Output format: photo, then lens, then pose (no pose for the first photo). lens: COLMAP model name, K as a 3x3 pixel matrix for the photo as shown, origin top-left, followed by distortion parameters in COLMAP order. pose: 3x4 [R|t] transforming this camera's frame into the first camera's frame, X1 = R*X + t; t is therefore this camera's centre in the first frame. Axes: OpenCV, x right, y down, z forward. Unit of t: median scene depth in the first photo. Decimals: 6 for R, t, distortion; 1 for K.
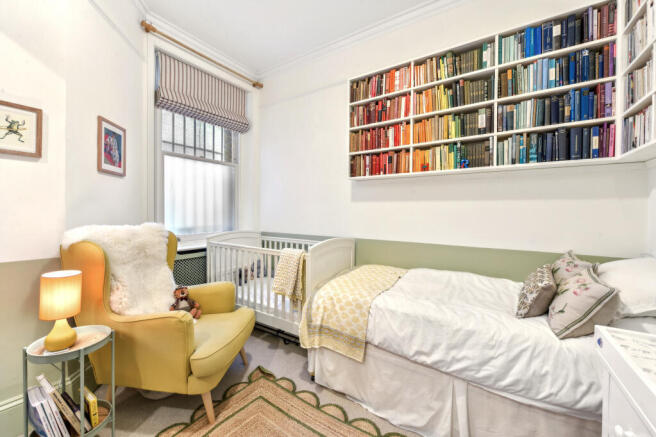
lens RADIAL K [[254.0, 0, 326.7], [0, 254.0, 213.9], [0, 0, 1]] dist [0.001768, 0.000219]
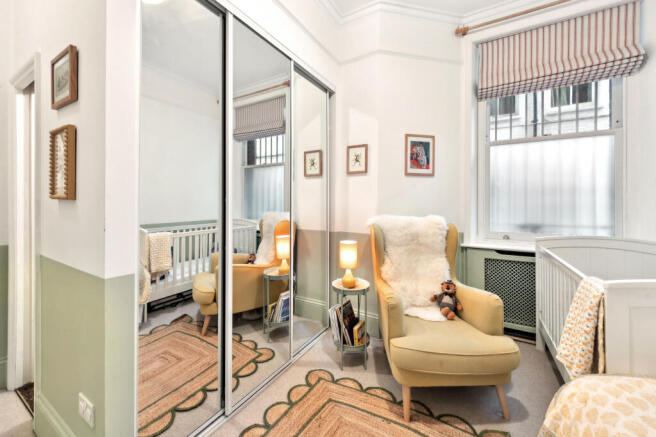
lens RADIAL K [[254.0, 0, 327.7], [0, 254.0, 206.5], [0, 0, 1]] dist [0.001768, 0.000219]
pose [[0.070230, -0.007820, -0.997500, 0.392928], [-0.011623, 0.999895, -0.008657, 0.012234], [0.997463, 0.012202, 0.070131, 0.486122]]
